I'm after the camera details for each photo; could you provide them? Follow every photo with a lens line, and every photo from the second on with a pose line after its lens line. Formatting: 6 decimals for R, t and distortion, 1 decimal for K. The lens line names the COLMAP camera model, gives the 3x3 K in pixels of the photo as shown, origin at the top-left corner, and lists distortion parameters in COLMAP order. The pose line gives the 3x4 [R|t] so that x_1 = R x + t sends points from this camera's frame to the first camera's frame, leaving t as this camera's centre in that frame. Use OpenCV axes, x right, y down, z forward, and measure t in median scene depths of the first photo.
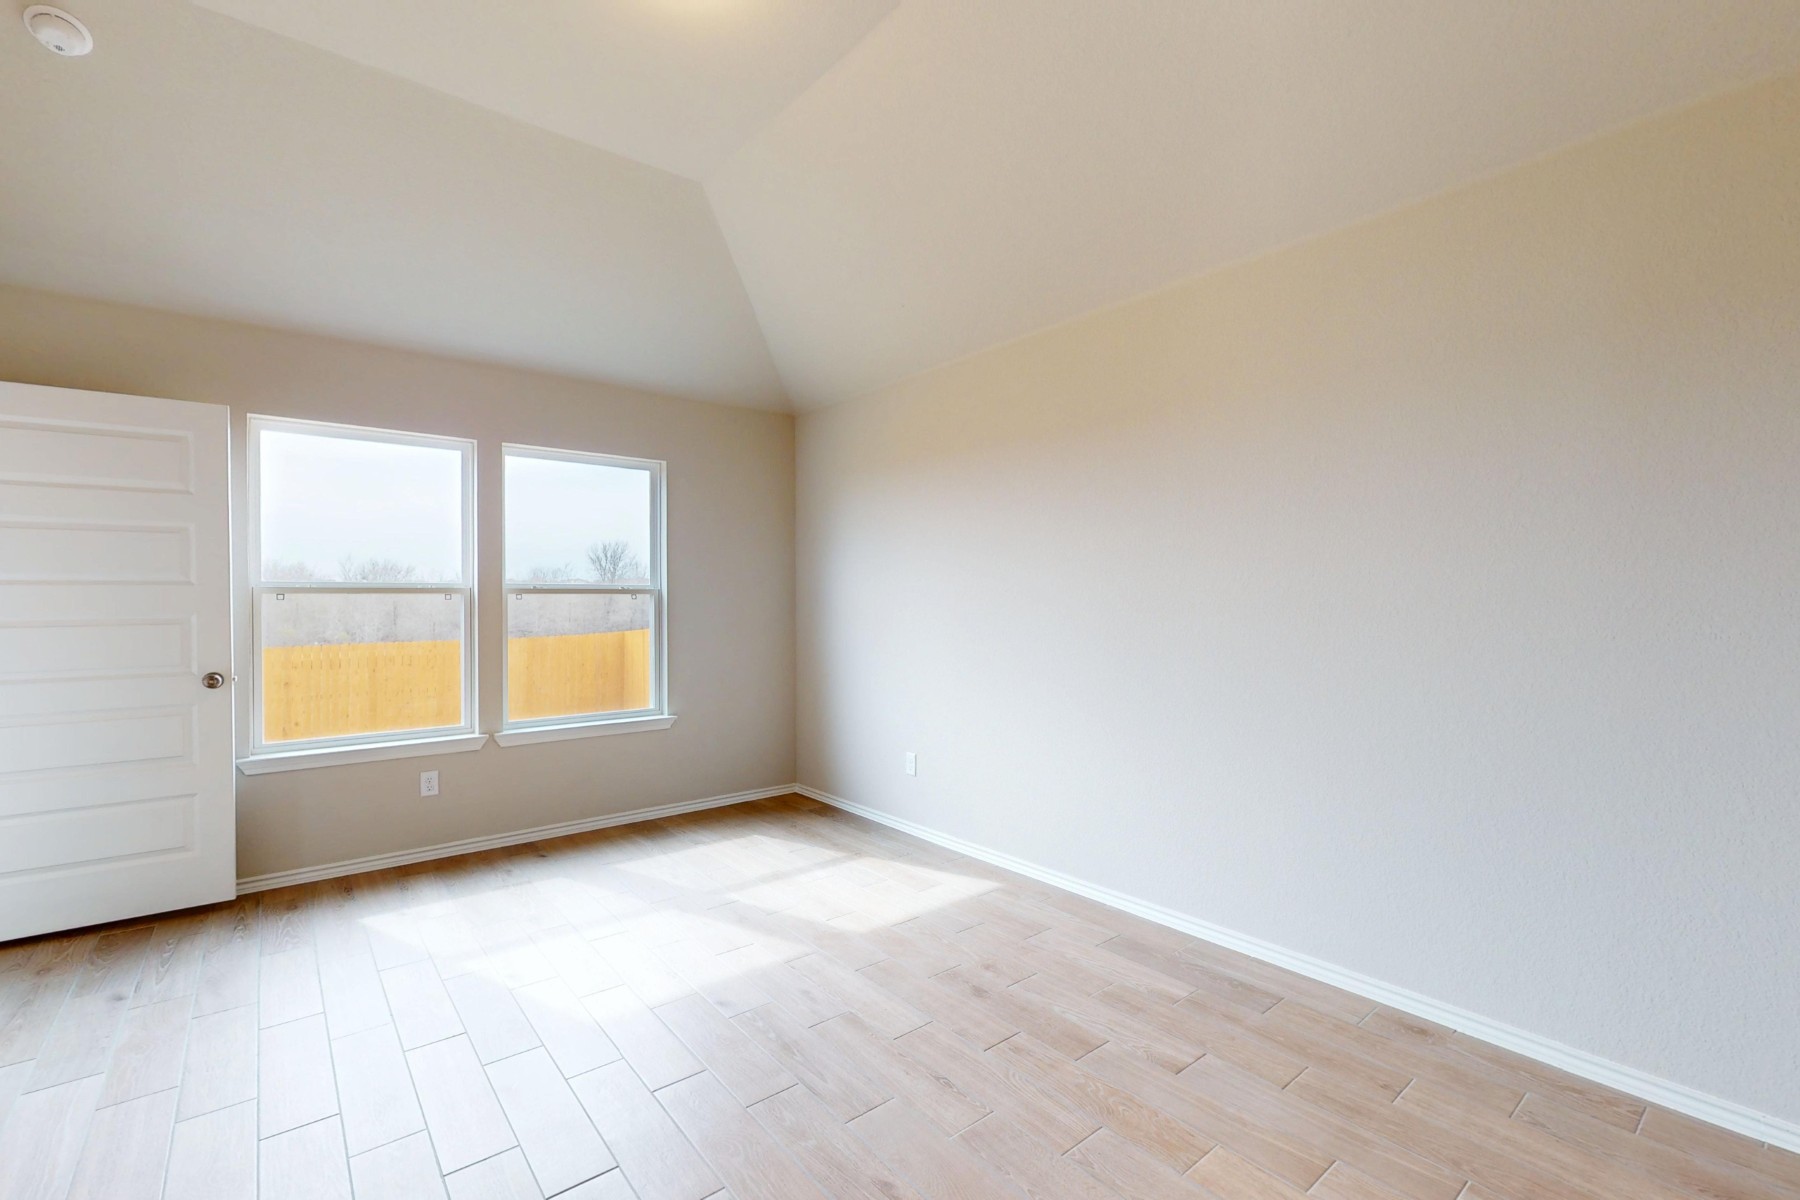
lens RADIAL K [[778.9, 0, 903.7], [0, 778.9, 602.9], [0, 0, 1]] dist [-0.000353, 0.000037]
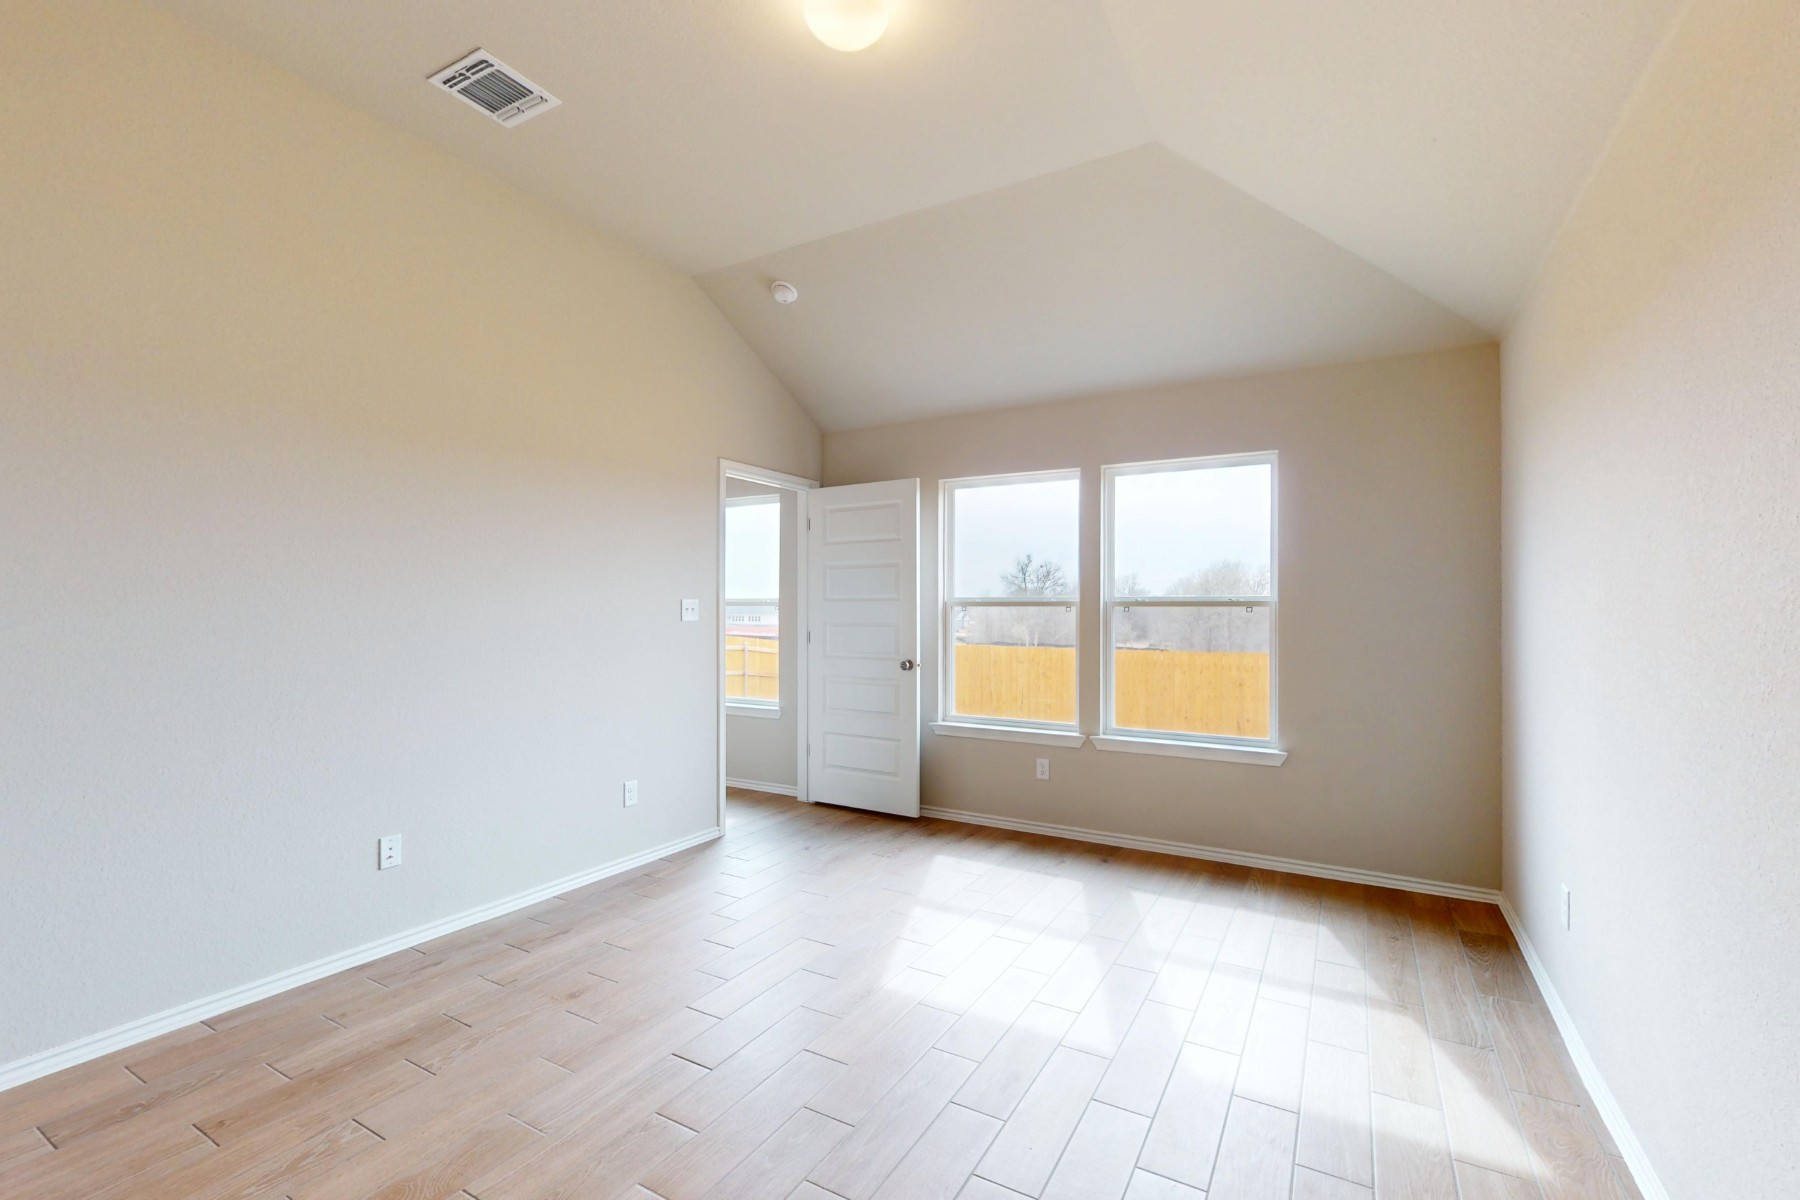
lens RADIAL K [[781.4, 0, 900.0], [0, 781.4, 600.0], [0, 0, 1]] dist [0.008455, 0.000112]
pose [[0.353771, -0.009560, -0.935283, 0.400318], [-0.009417, 0.999861, -0.013782, -0.003114], [0.935285, 0.013684, 0.353631, 0.365362]]
